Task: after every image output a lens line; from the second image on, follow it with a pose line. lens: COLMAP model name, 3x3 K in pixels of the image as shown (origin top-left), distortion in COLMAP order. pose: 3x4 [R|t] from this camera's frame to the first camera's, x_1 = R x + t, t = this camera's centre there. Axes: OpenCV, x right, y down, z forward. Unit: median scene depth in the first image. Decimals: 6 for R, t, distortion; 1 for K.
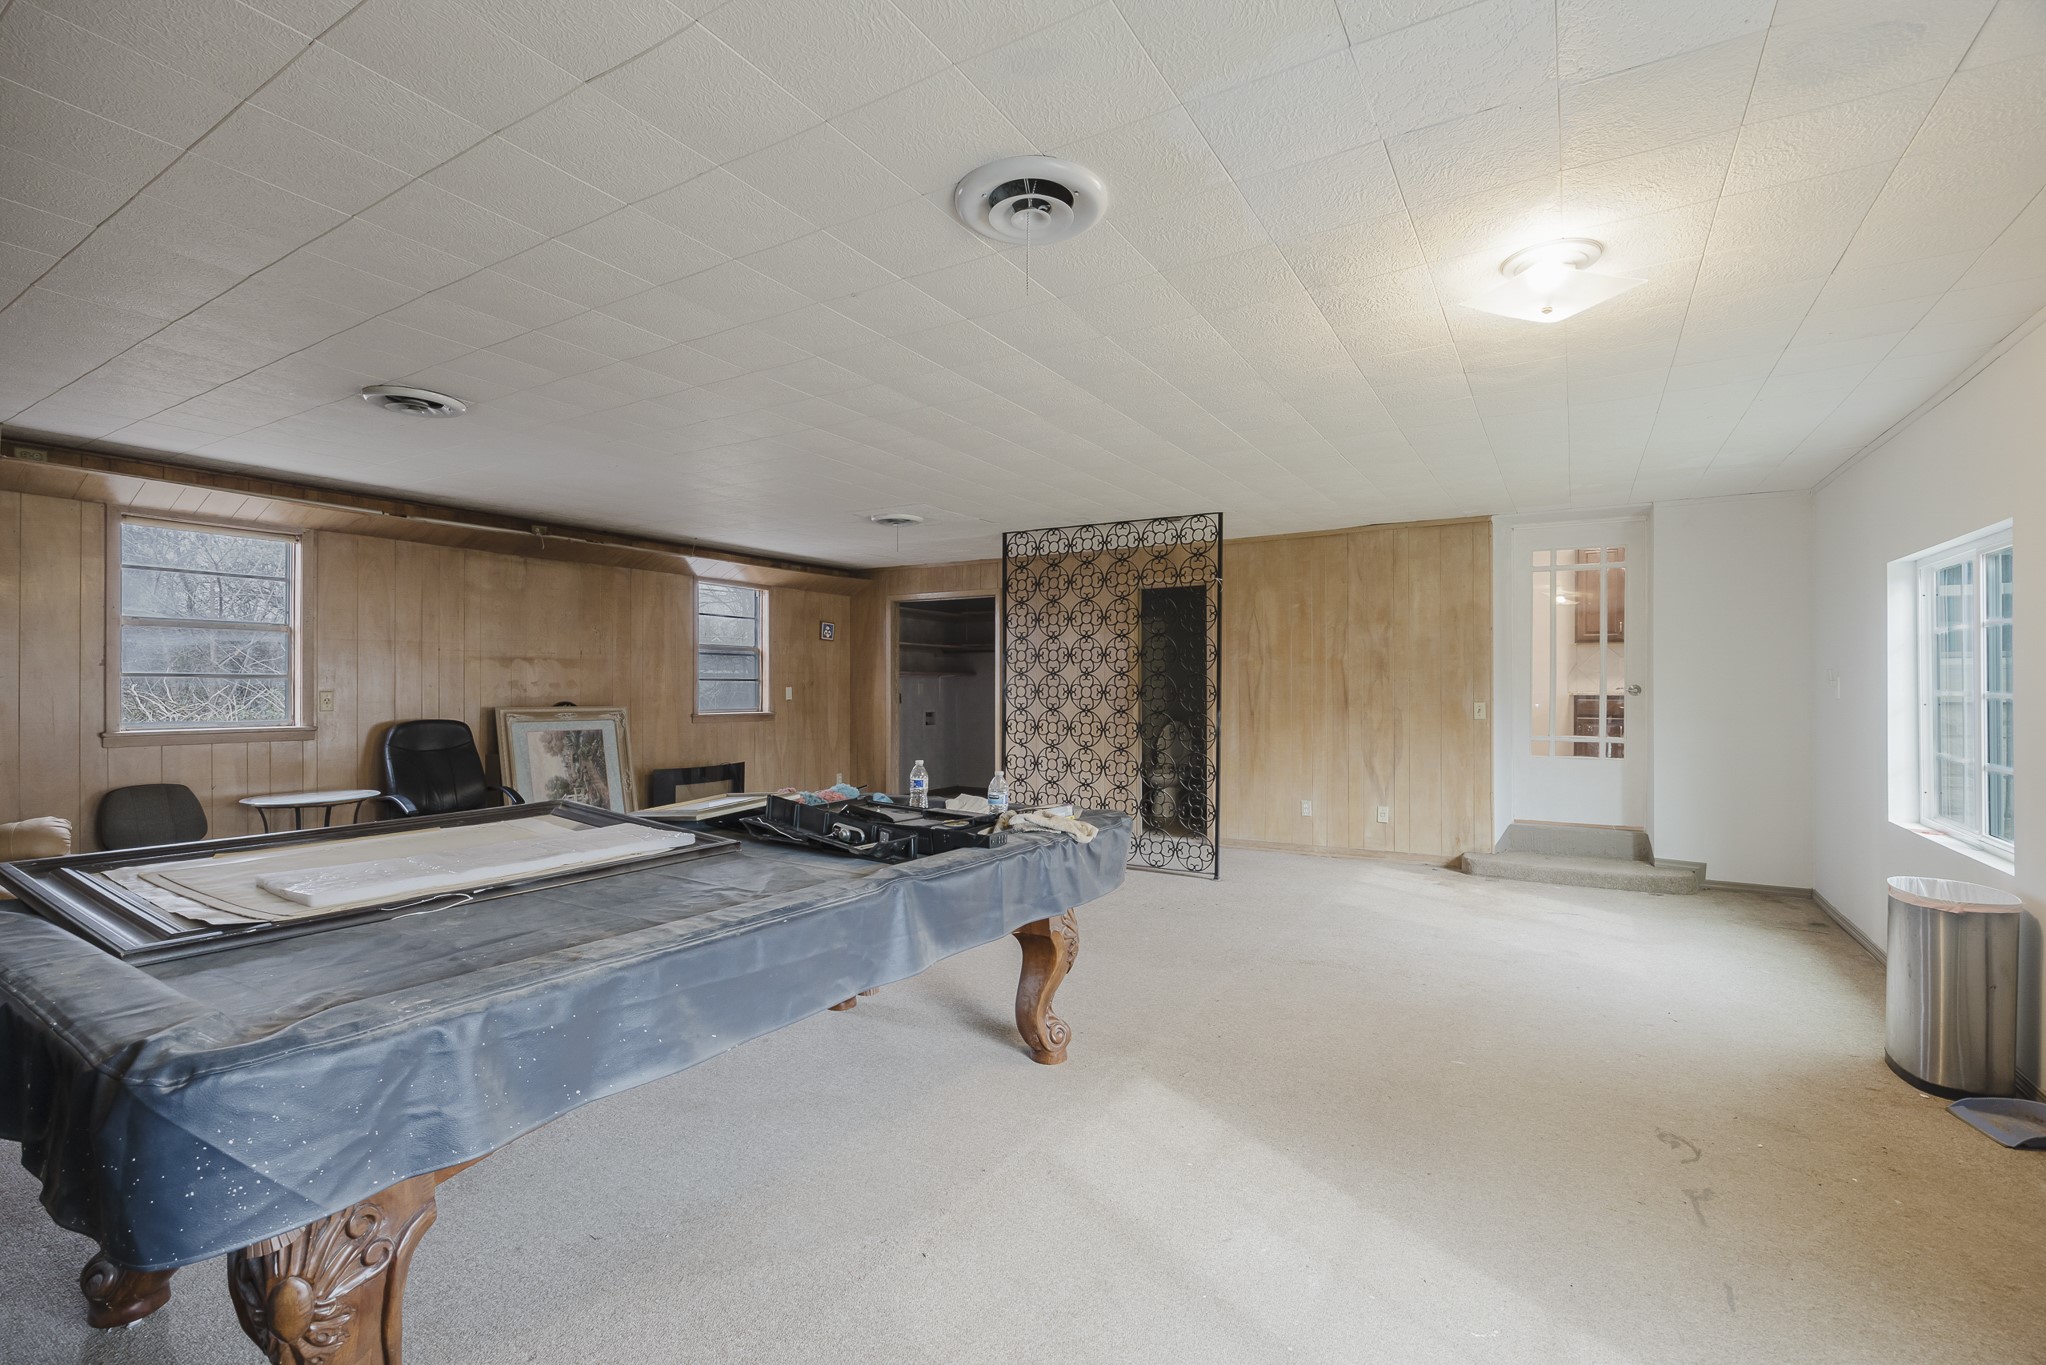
lens RADIAL K [[908.1, 0, 1028.4], [0, 908.1, 685.1], [0, 0, 1]] dist [-0.010848, 0.000010]
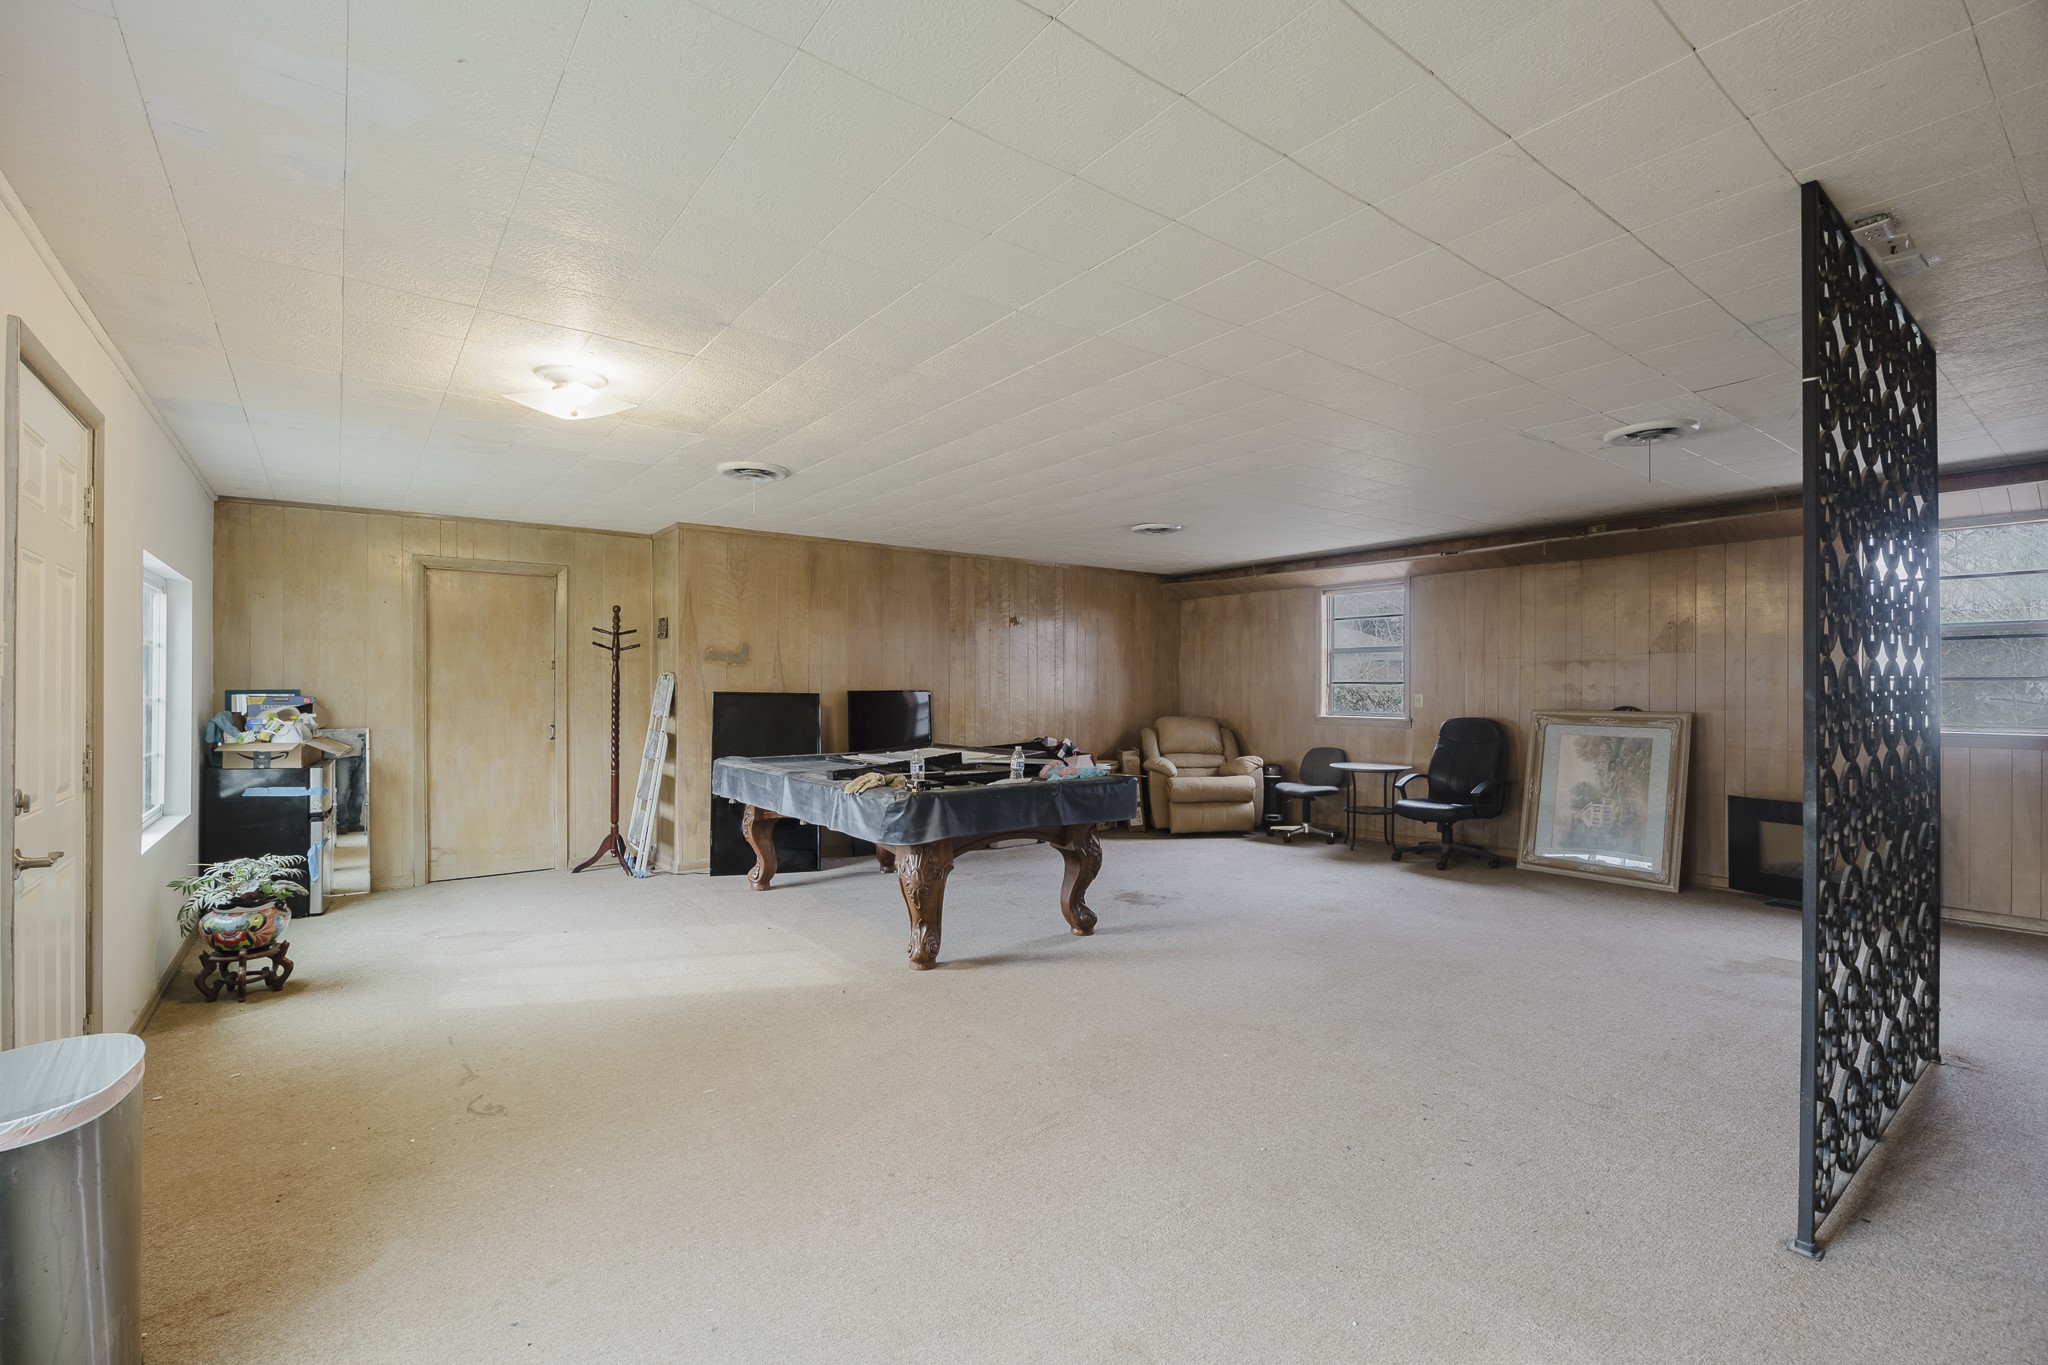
lens RADIAL K [[909.0, 0, 1035.4], [0, 909.0, 685.8], [0, 0, 1]] dist [-0.010848, 0.000010]
pose [[-0.359970, -0.001123, -0.932963, 0.614718], [0.003263, 0.999992, -0.002463, -0.002389], [0.932958, -0.003931, -0.359963, 0.823928]]
